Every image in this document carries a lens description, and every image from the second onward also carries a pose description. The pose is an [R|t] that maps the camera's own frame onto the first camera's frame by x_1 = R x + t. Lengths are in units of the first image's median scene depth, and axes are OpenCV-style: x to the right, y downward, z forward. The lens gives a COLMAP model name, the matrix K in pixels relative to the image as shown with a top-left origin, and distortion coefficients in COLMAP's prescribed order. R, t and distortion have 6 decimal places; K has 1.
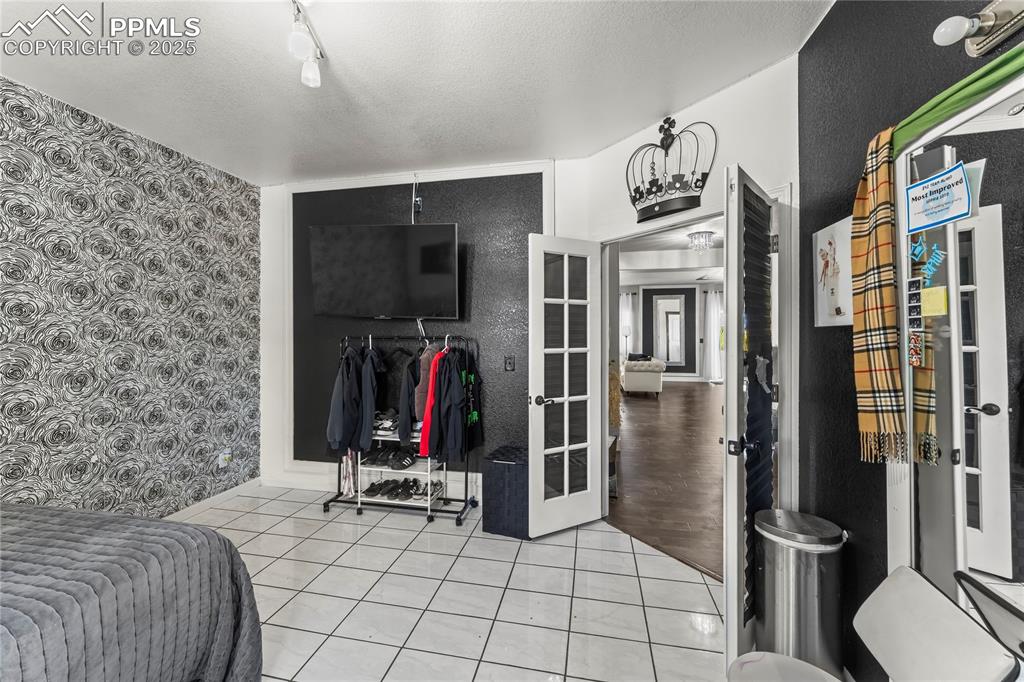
lens RADIAL K [[409.2, 0, 511.6], [0, 409.2, 334.7], [0, 0, 1]] dist [-0.003900, 0.000516]
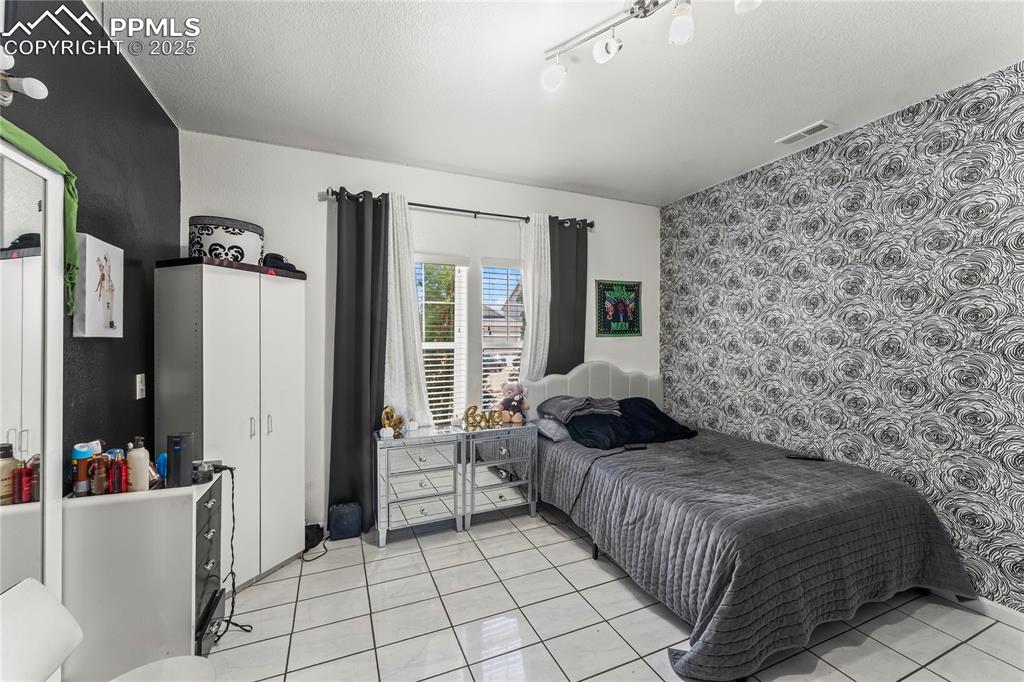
lens RADIAL K [[409.2, 0, 507.6], [0, 409.2, 336.4], [0, 0, 1]] dist [-0.003900, 0.000516]
pose [[-0.810237, -0.003263, -0.586094, 0.304987], [-0.005556, 0.999982, 0.002113, -0.007964], [0.586076, 0.004968, -0.810241, 1.352280]]
